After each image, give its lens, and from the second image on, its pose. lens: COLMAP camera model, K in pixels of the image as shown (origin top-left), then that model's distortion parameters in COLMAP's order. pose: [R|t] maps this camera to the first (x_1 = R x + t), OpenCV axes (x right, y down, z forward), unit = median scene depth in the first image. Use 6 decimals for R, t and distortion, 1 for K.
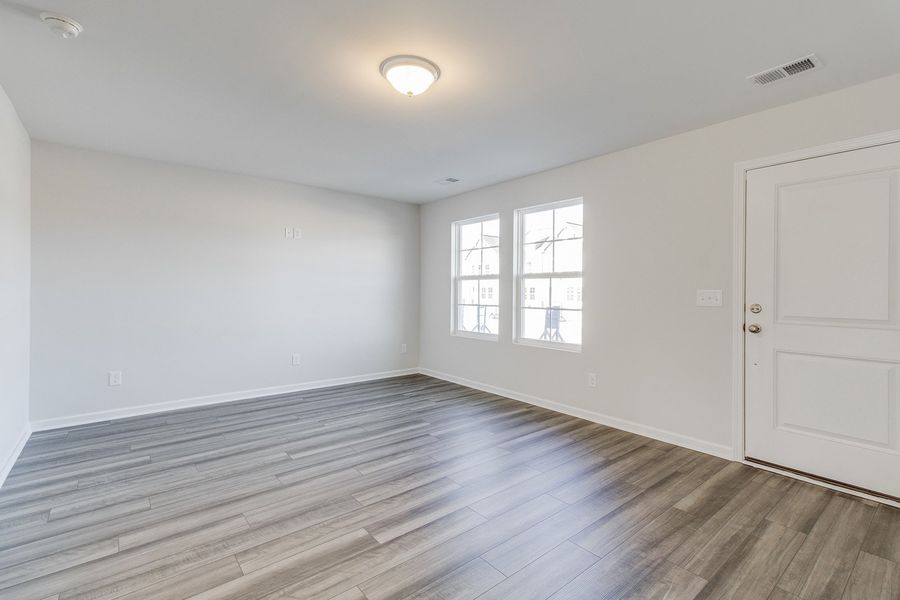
lens RADIAL K [[413.6, 0, 470.5], [0, 413.6, 292.6], [0, 0, 1]] dist [0.005264, 0.000251]
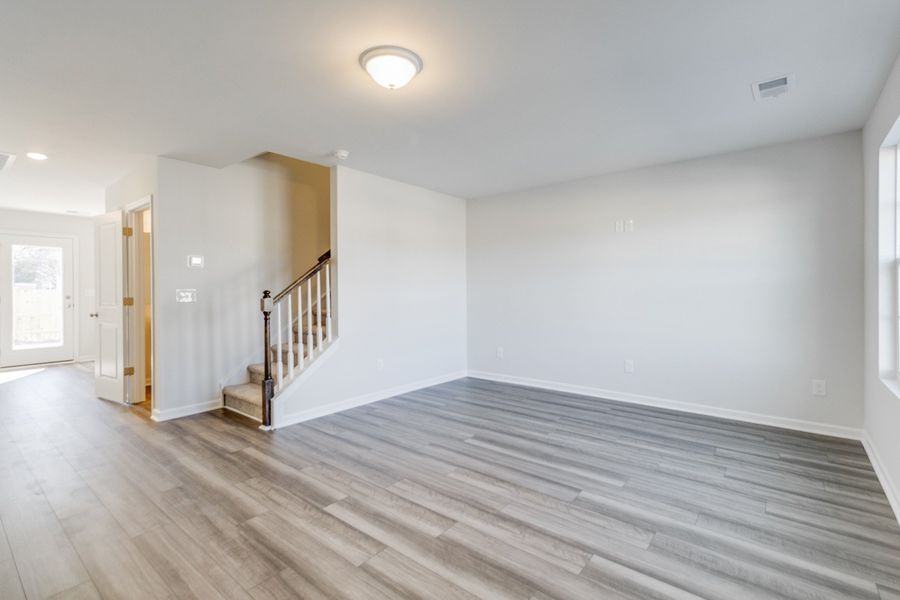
lens RADIAL K [[412.4, 0, 450.0], [0, 412.4, 300.0], [0, 0, 1]] dist [0.016758, -0.000003]
pose [[0.175516, 0.017809, -0.984315, 0.653077], [-0.000329, 0.999837, 0.018031, 0.001503], [0.984477, -0.002841, 0.175493, 0.768400]]
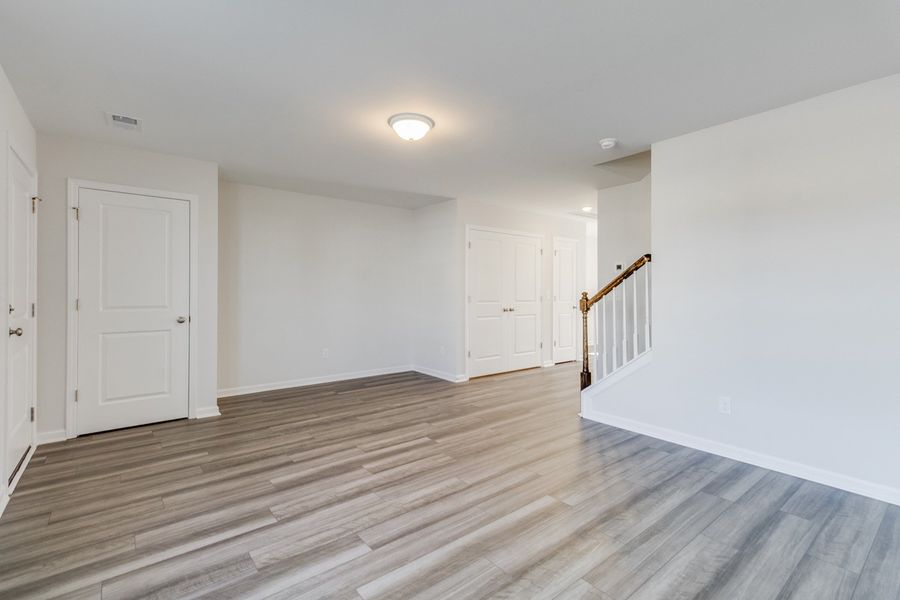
lens RADIAL K [[413.6, 0, 470.5], [0, 413.6, 292.6], [0, 0, 1]] dist [0.005264, 0.000251]
pose [[-0.999893, -0.009176, 0.011370, -0.278603], [-0.009096, 0.999934, 0.007080, -0.009780], [-0.011434, 0.006976, -0.999910, 1.827739]]
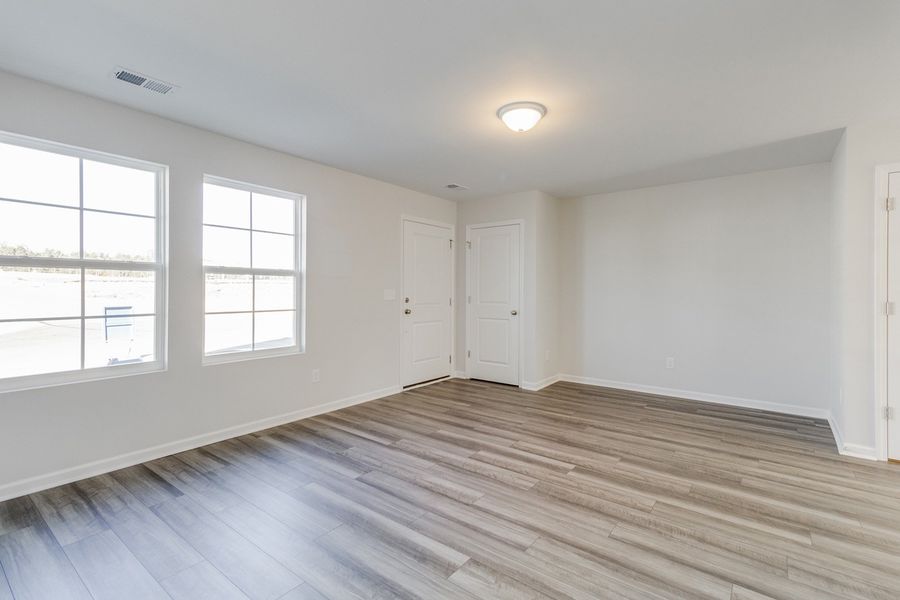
lens RADIAL K [[416.2, 0, 449.9], [0, 416.2, 287.5], [0, 0, 1]] dist [0.017479, 0.000160]
pose [[-0.199973, -0.000563, 0.979801, -1.050883], [-0.001953, 0.999998, 0.000176, -0.013853], [-0.979800, -0.001878, -0.199973, 1.157952]]
